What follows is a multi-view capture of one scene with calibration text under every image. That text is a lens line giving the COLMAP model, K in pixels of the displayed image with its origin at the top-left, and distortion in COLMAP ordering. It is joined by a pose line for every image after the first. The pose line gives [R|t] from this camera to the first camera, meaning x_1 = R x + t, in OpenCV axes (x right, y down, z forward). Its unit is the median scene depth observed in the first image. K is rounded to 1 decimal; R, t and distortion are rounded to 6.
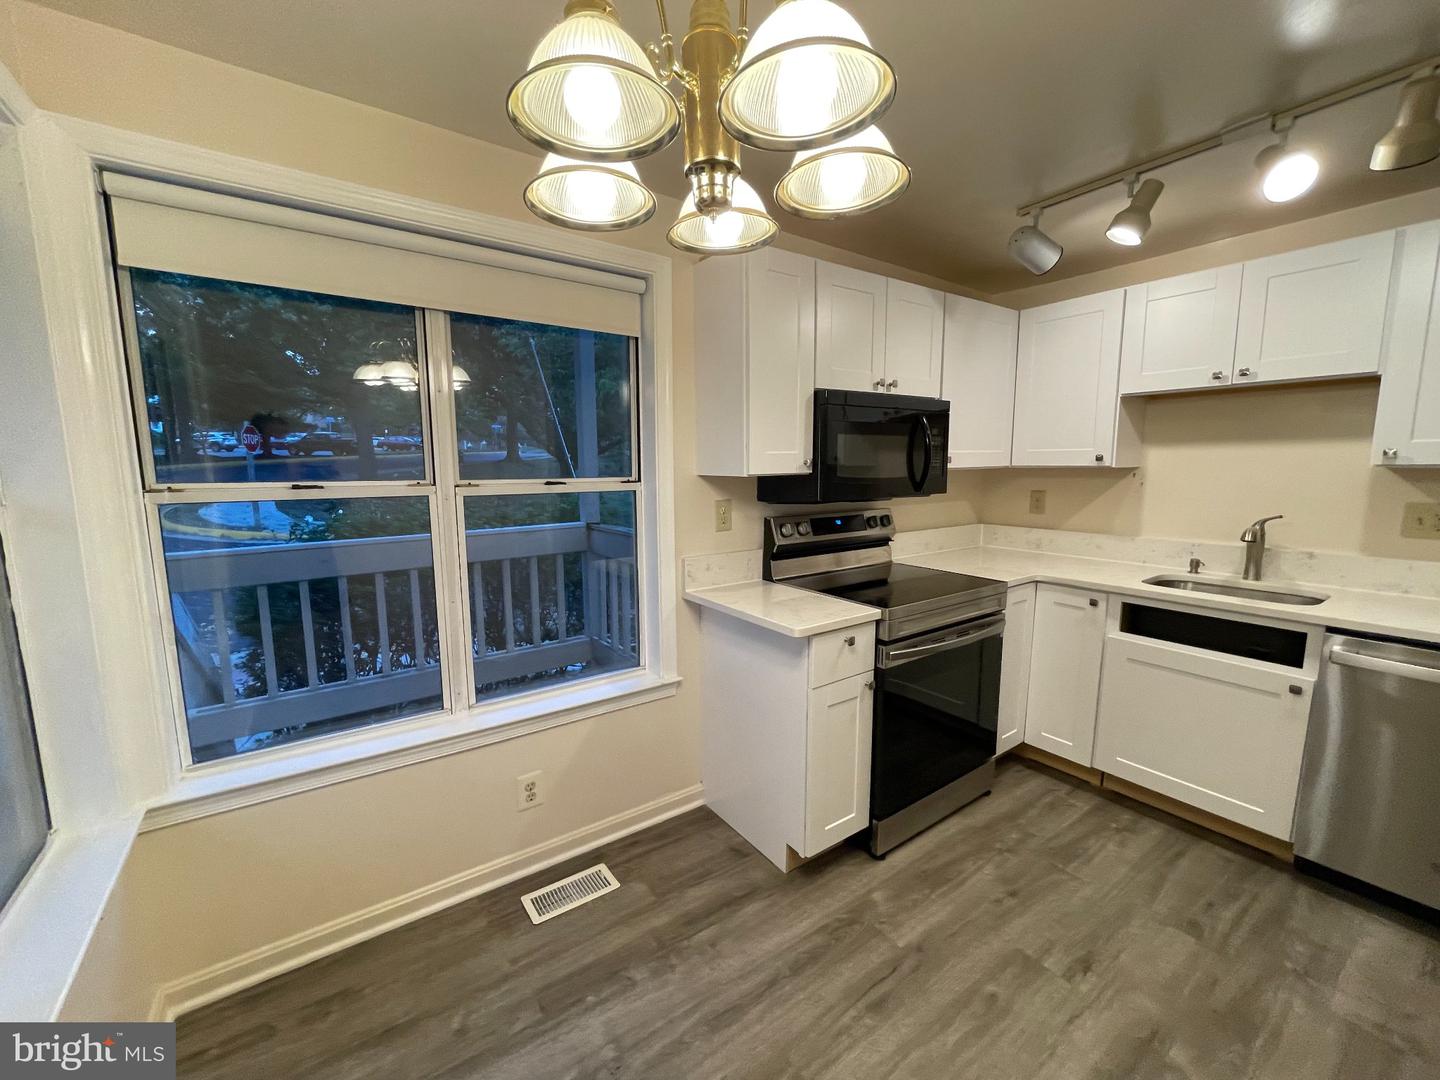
lens RADIAL K [[582.9, 0, 718.2], [0, 582.9, 539.4], [0, 0, 1]] dist [-0.003025, 0.000088]
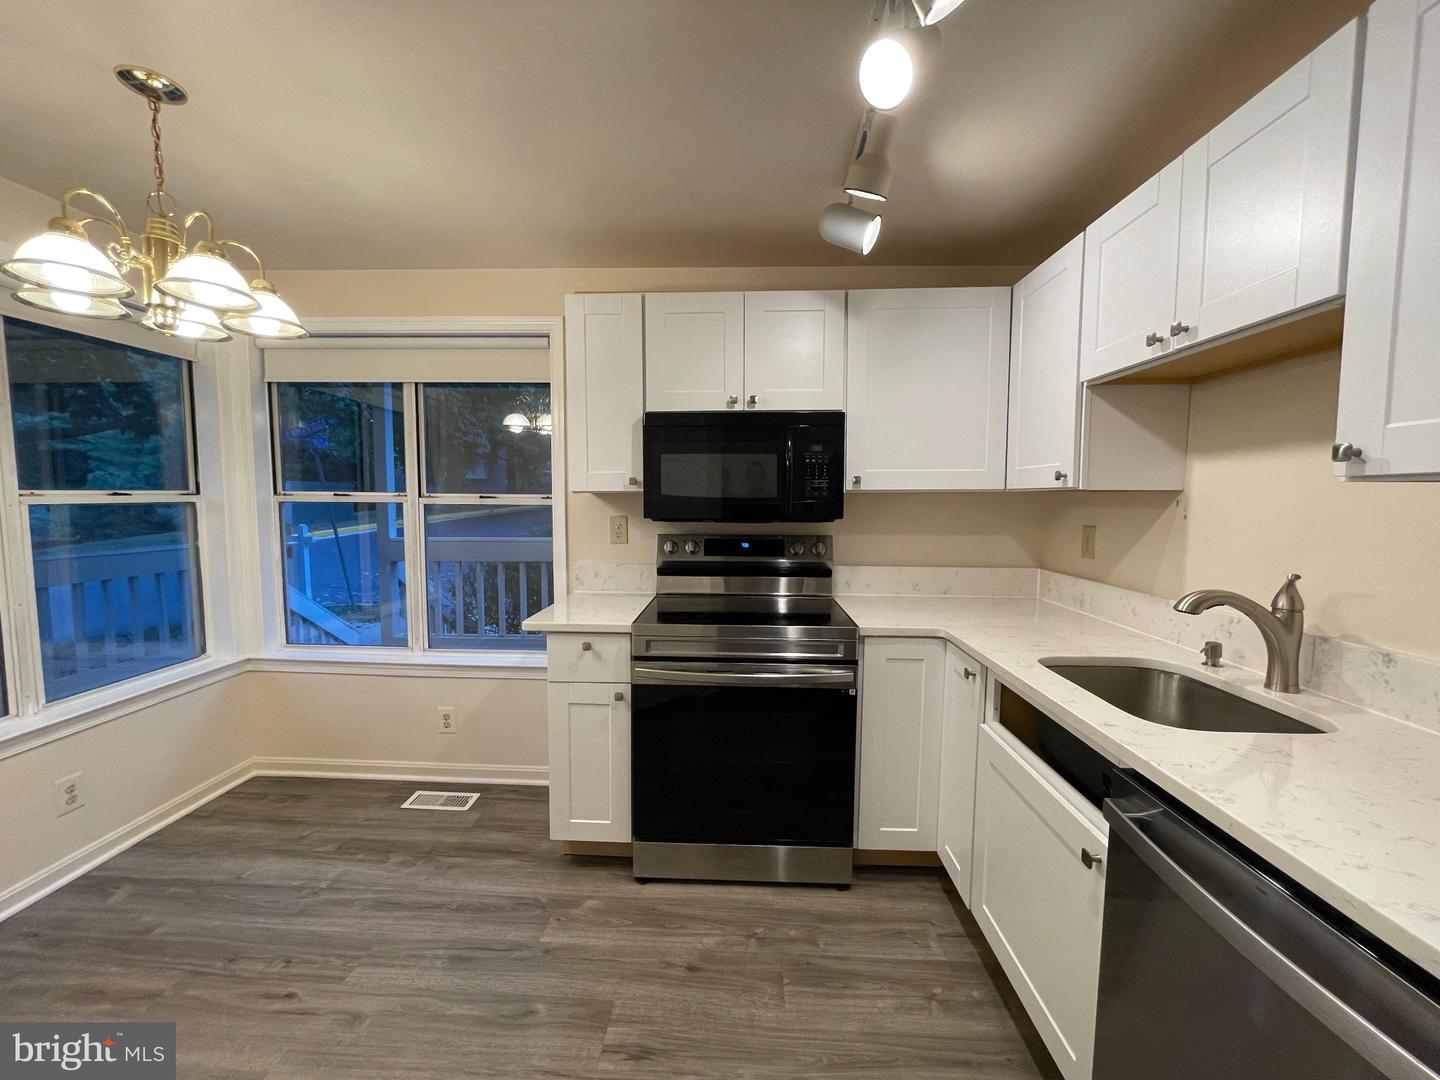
lens RADIAL K [[582.9, 0, 717.8], [0, 582.9, 539.6], [0, 0, 1]] dist [-0.003025, 0.000088]
pose [[0.789726, 0.055472, -0.610947, 0.937105], [-0.090106, 0.995591, -0.026077, -0.011580], [0.606807, 0.075644, 0.791242, 0.256840]]
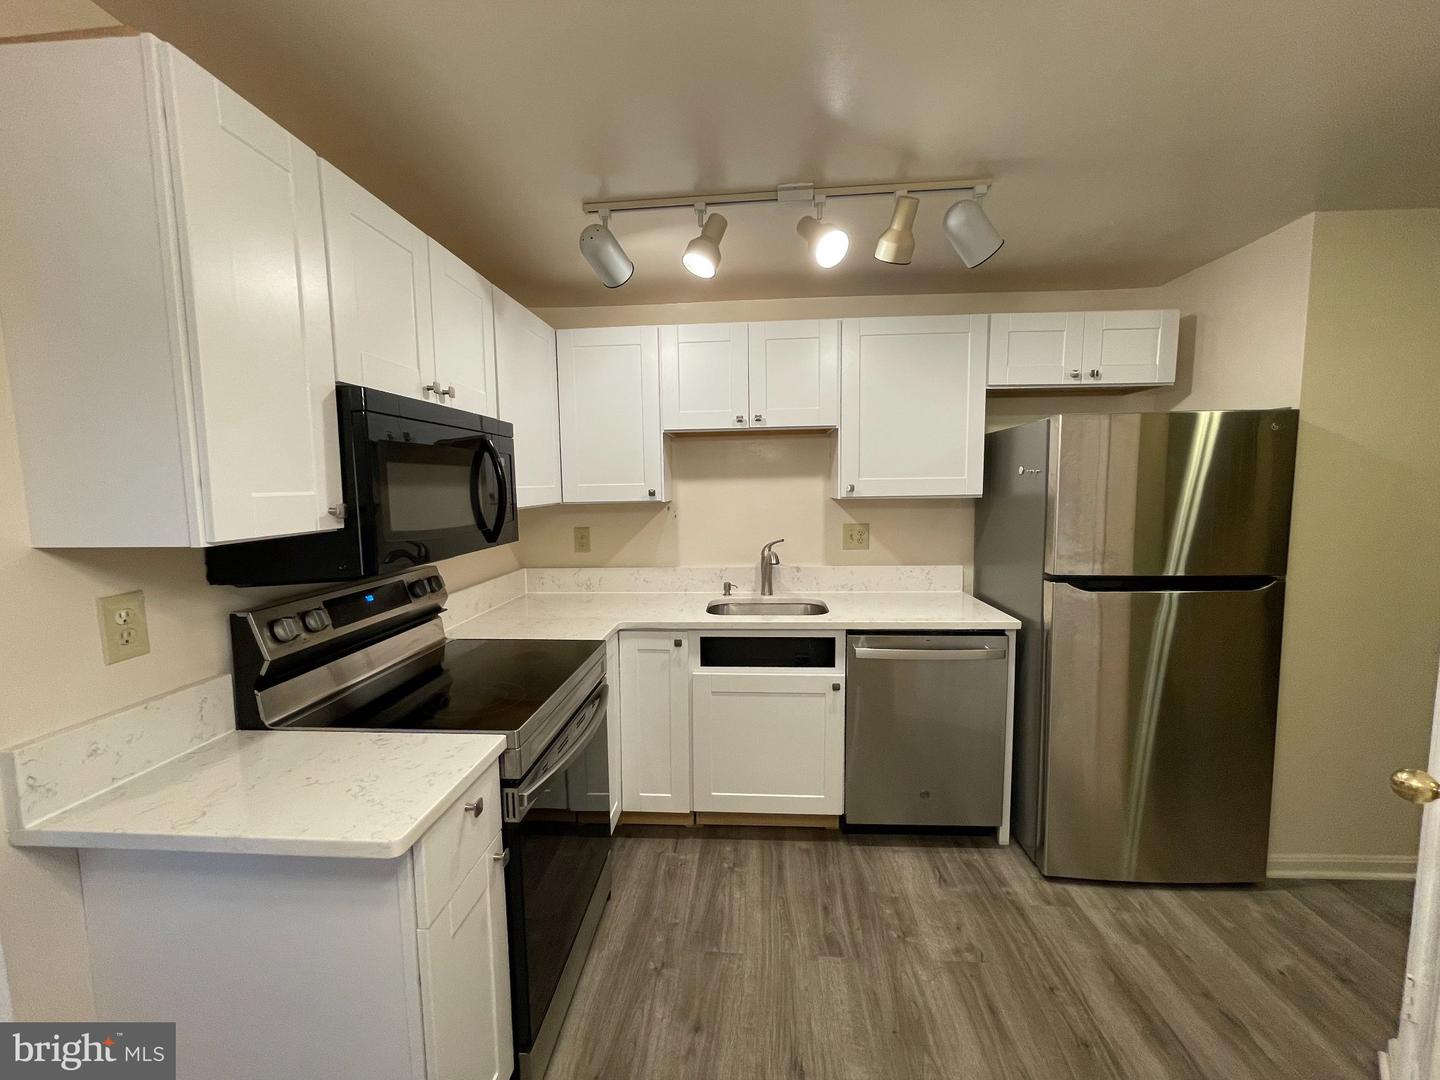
lens RADIAL K [[582.9, 0, 717.1], [0, 582.9, 539.5], [0, 0, 1]] dist [-0.003025, 0.000088]
pose [[0.633349, -0.074126, 0.770308, -0.049531], [0.112930, 0.993599, 0.002762, -0.064336], [-0.765582, 0.085242, 0.637666, 0.361699]]
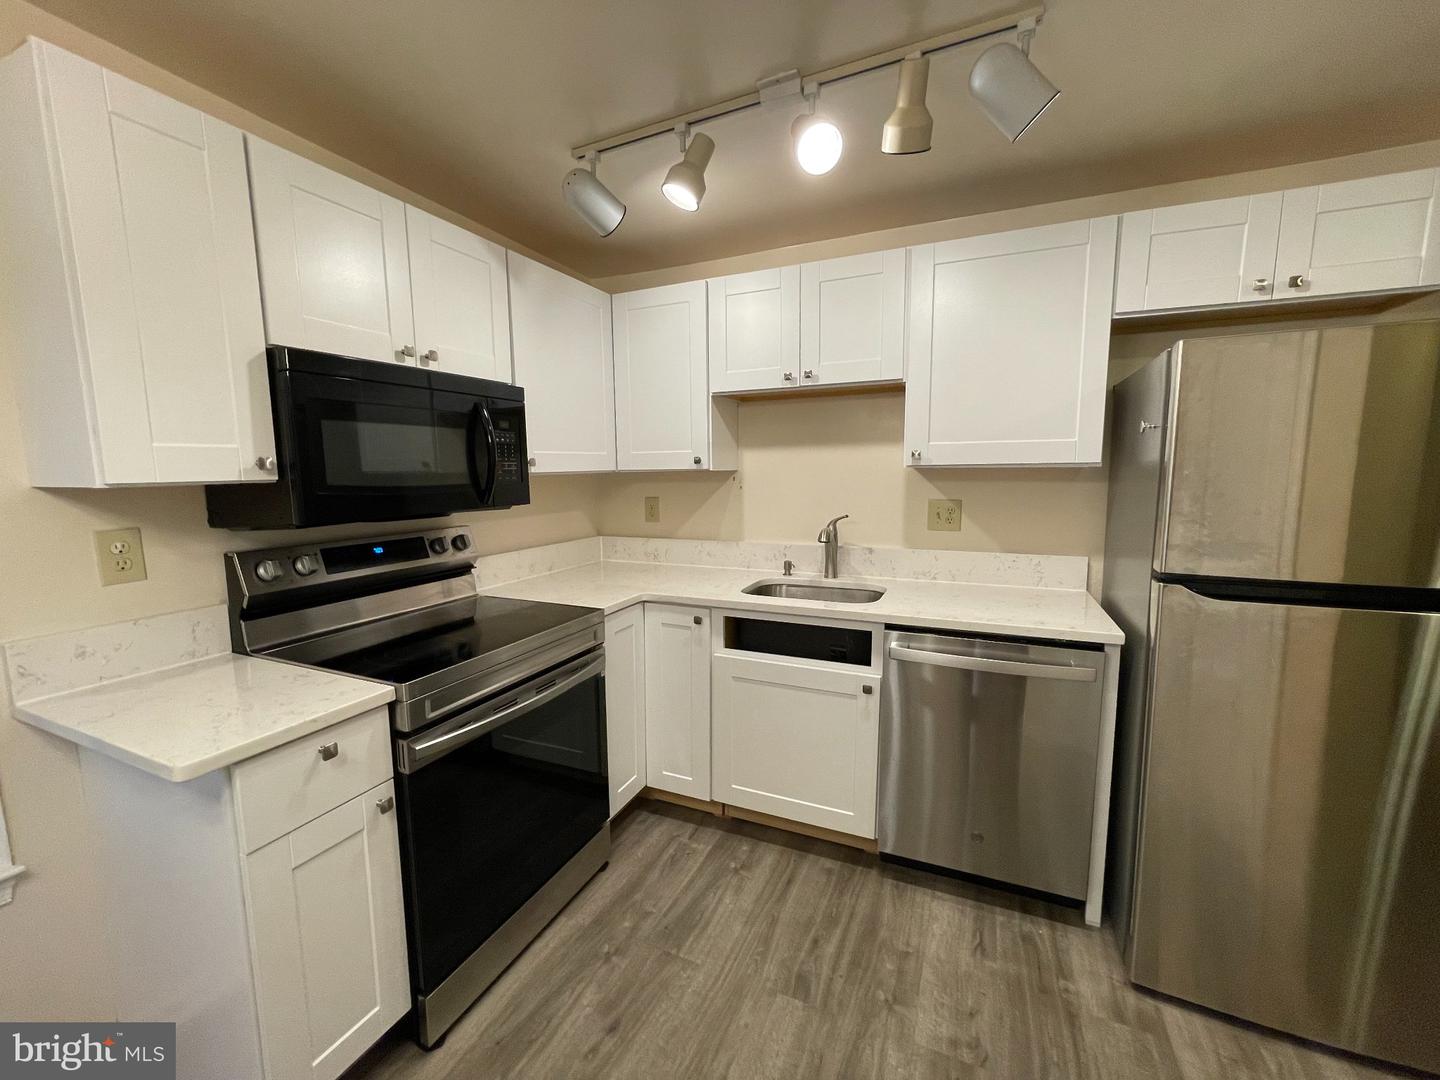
lens RADIAL K [[582.9, 0, 717.8], [0, 582.9, 539.4], [0, 0, 1]] dist [-0.003025, 0.000088]
pose [[0.861519, -0.063075, 0.503792, 0.254407], [0.071793, 0.997417, 0.002106, -0.017811], [-0.502624, 0.034354, 0.863822, 0.228253]]
